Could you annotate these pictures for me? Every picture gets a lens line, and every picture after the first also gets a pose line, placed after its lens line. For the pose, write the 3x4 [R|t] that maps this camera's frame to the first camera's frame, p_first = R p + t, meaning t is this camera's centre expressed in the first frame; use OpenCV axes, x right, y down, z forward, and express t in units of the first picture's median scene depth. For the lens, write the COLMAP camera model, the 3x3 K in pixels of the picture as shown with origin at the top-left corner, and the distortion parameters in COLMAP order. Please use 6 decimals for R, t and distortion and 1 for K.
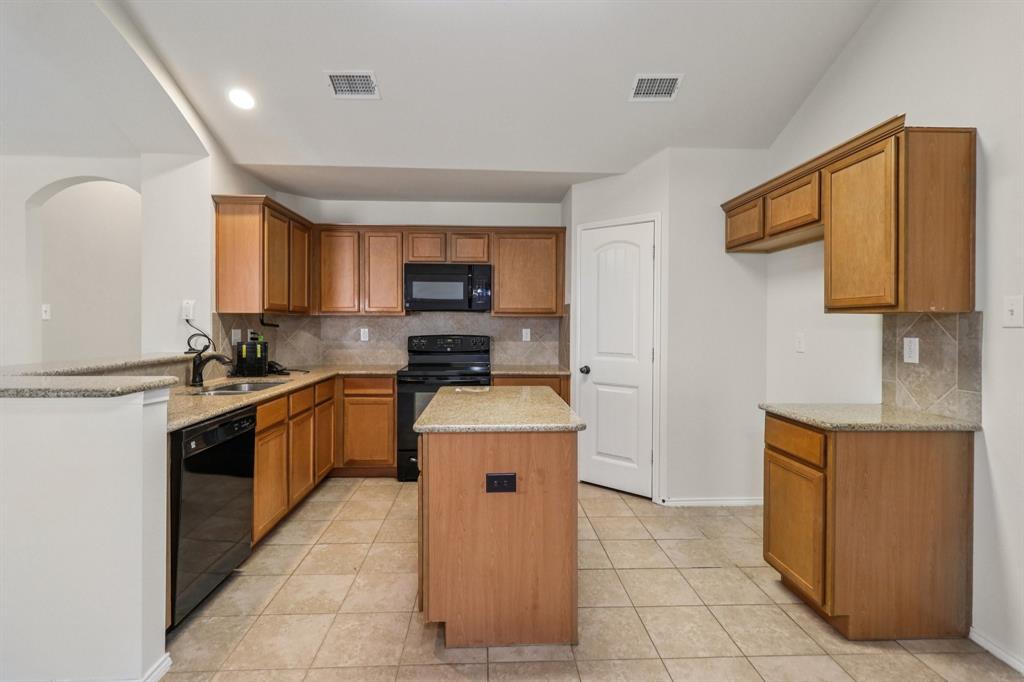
lens RADIAL K [[477.9, 0, 506.2], [0, 477.9, 324.1], [0, 0, 1]] dist [0.000233, 0.000469]
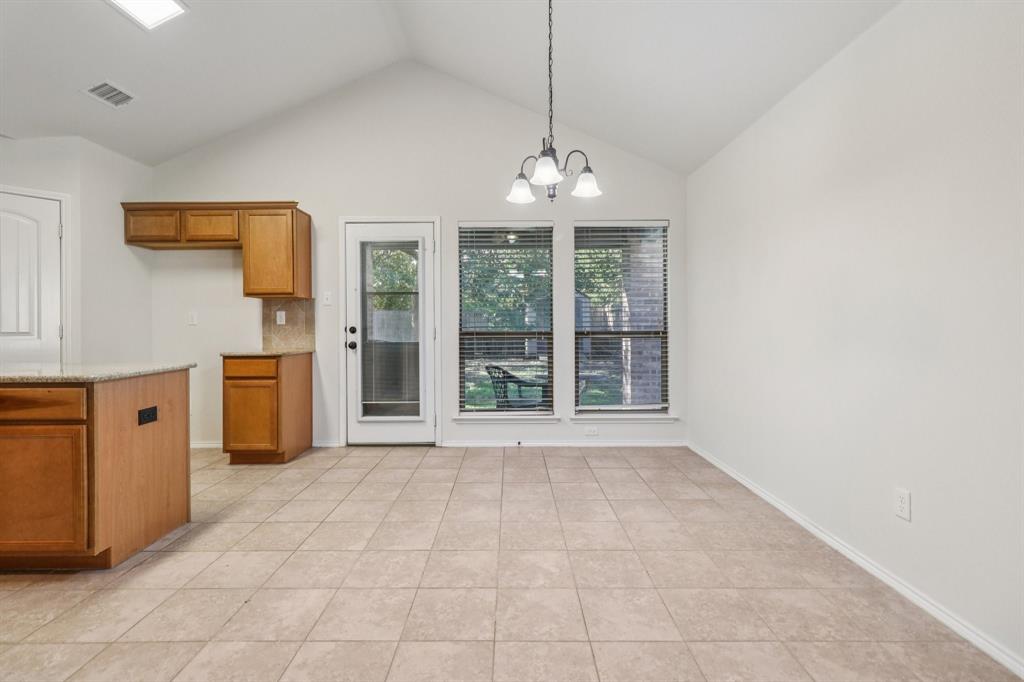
lens RADIAL K [[476.3, 0, 511.8], [0, 476.3, 323.8], [0, 0, 1]] dist [0.003143, 0.000877]
pose [[0.042183, -0.004879, 0.999098, -0.679027], [0.009422, 0.999946, 0.004485, 0.052013], [-0.999065, 0.009225, 0.042226, -0.006728]]
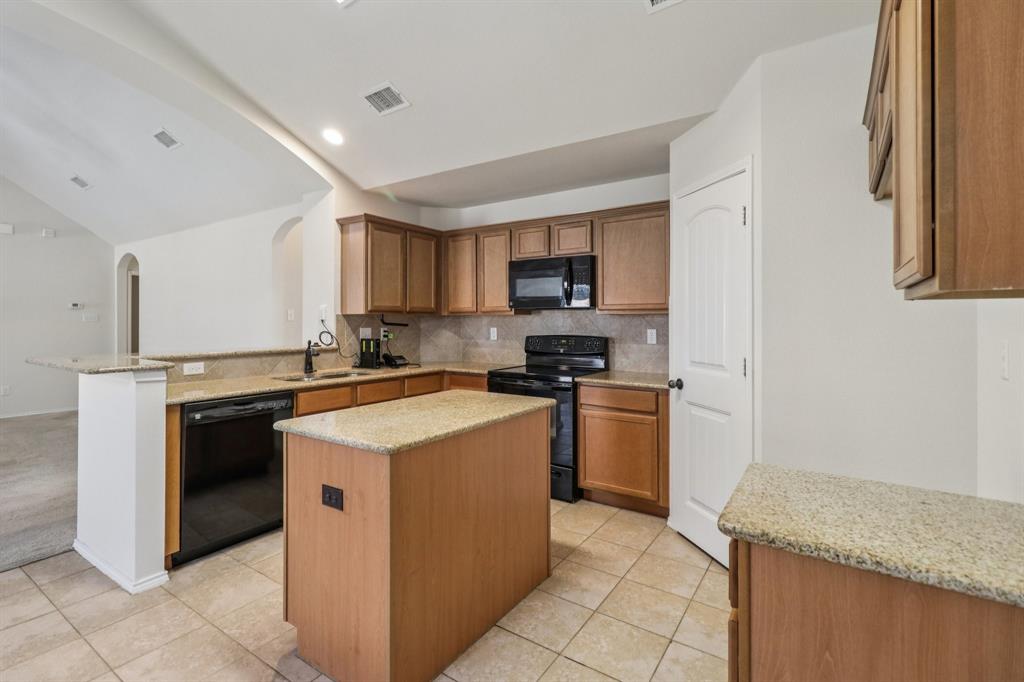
lens RADIAL K [[478.8, 0, 508.7], [0, 478.8, 317.0], [0, 0, 1]] dist [0.001335, 0.000880]
pose [[0.801211, -0.009226, -0.598311, 0.447626], [0.000641, 0.999894, -0.014559, 0.001623], [0.598382, 0.011281, 0.801132, 0.259165]]
